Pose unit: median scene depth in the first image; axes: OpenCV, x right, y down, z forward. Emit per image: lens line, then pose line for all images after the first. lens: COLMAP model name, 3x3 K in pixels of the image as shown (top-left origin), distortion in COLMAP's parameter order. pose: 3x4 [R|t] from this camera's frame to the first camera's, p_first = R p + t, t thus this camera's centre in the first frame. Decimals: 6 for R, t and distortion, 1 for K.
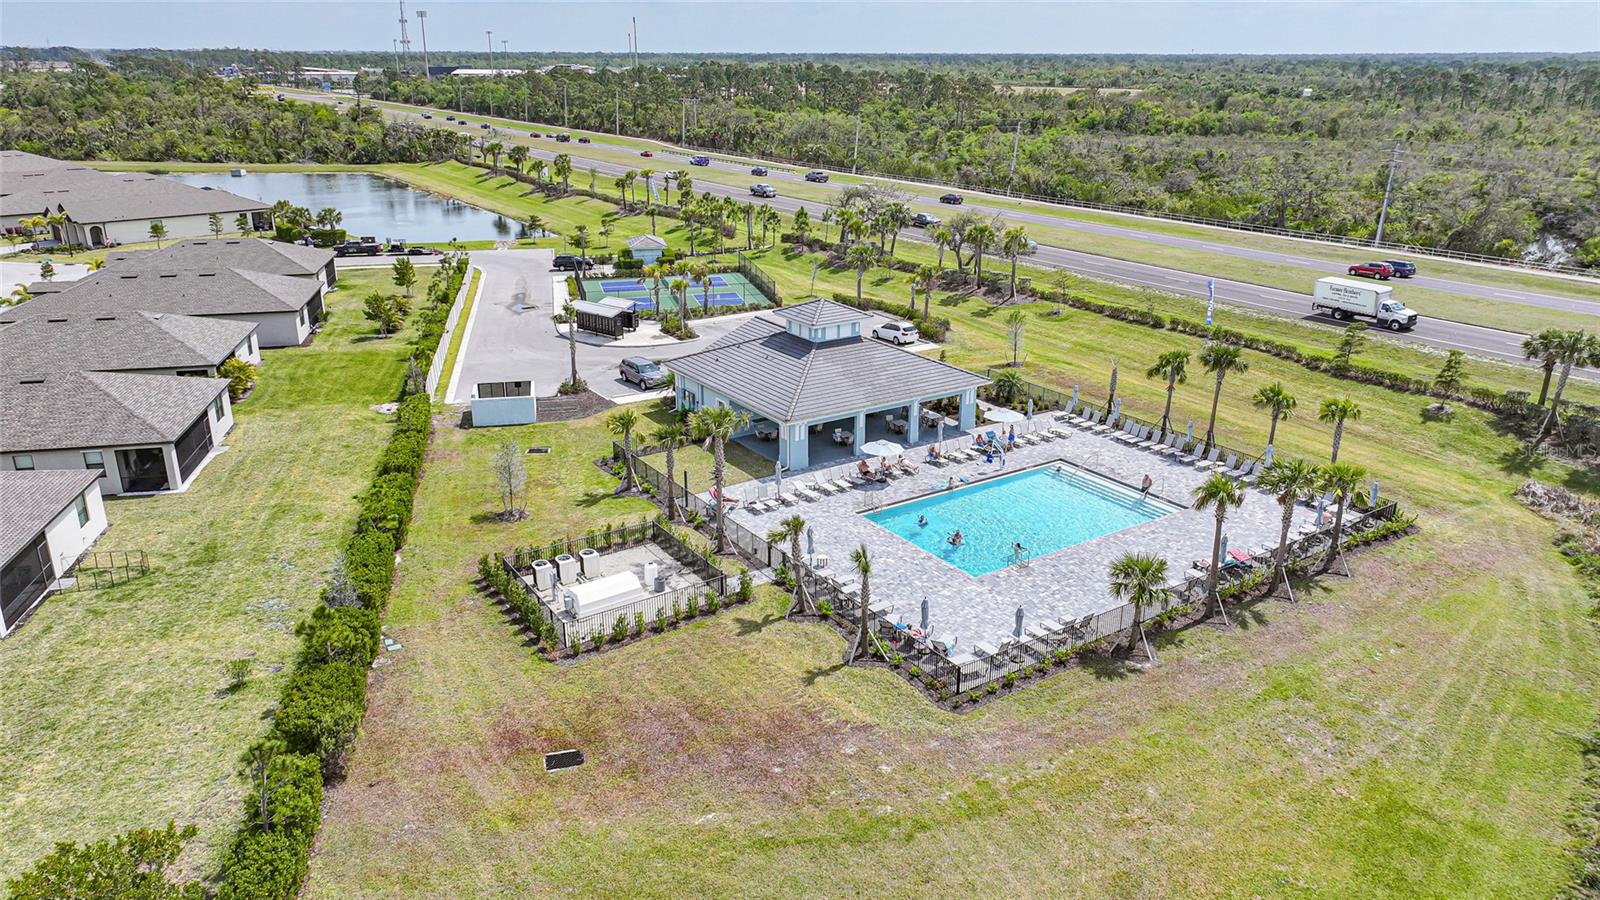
lens RADIAL K [[1117.0, 0, 800.0], [0, 1117.0, 450.0], [0, 0, 1]] dist [0.003699, 0.003848]
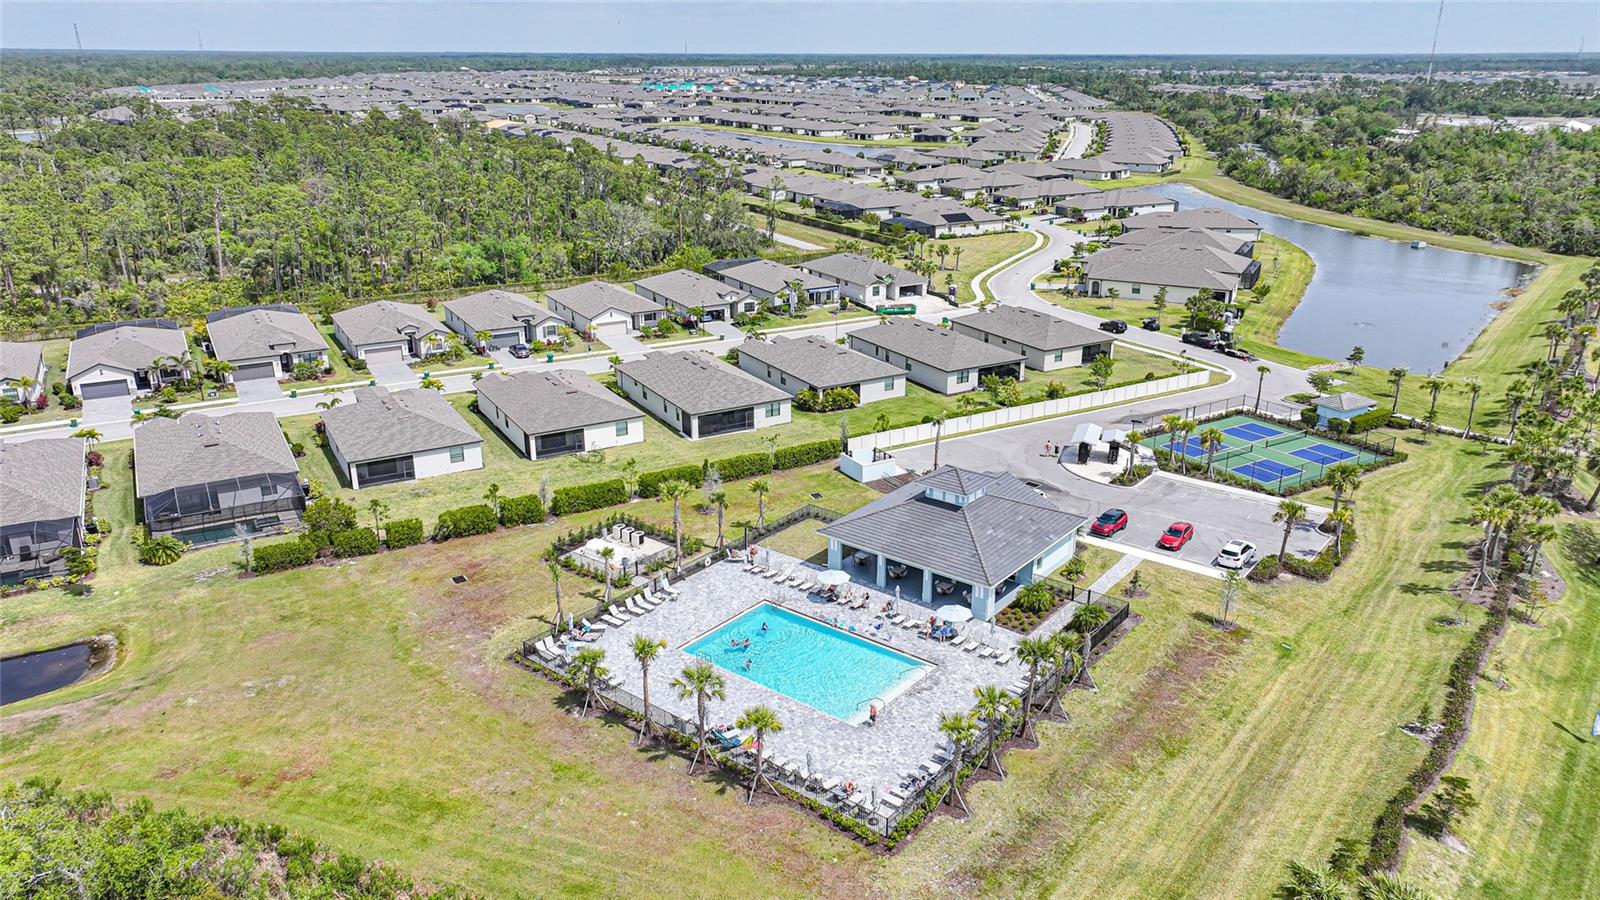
lens RADIAL K [[1107.5, 0, 800.0], [0, 1107.5, 450.0], [0, 0, 1]] dist [0.003927, 0.002426]
pose [[0.303929, 0.315462, -0.898950, 1.069705], [-0.316510, 0.923425, 0.217042, -0.369669], [0.898581, 0.218562, 0.380503, 0.397652]]
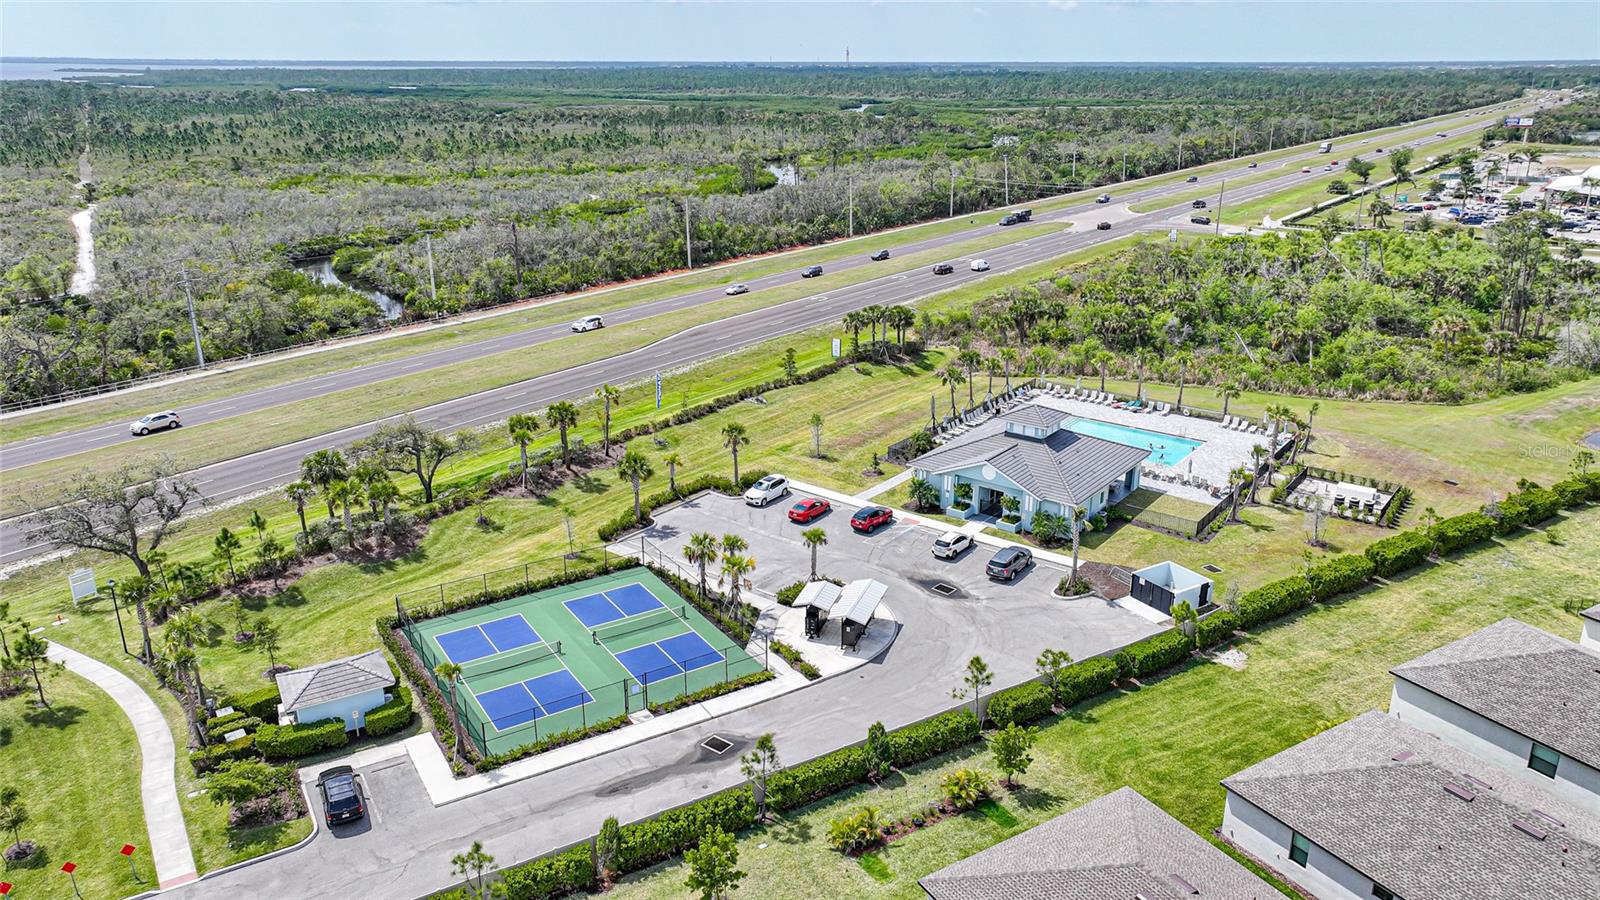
lens RADIAL K [[1115.4, 0, 818.9], [0, 1115.4, 449.4], [0, 0, 1]] dist [0.012755, 0.004732]
pose [[-0.342058, -0.307586, 0.887912, -1.119971], [0.309909, 0.855115, 0.415614, -0.741274], [-0.887103, 0.417336, -0.197175, 1.553012]]
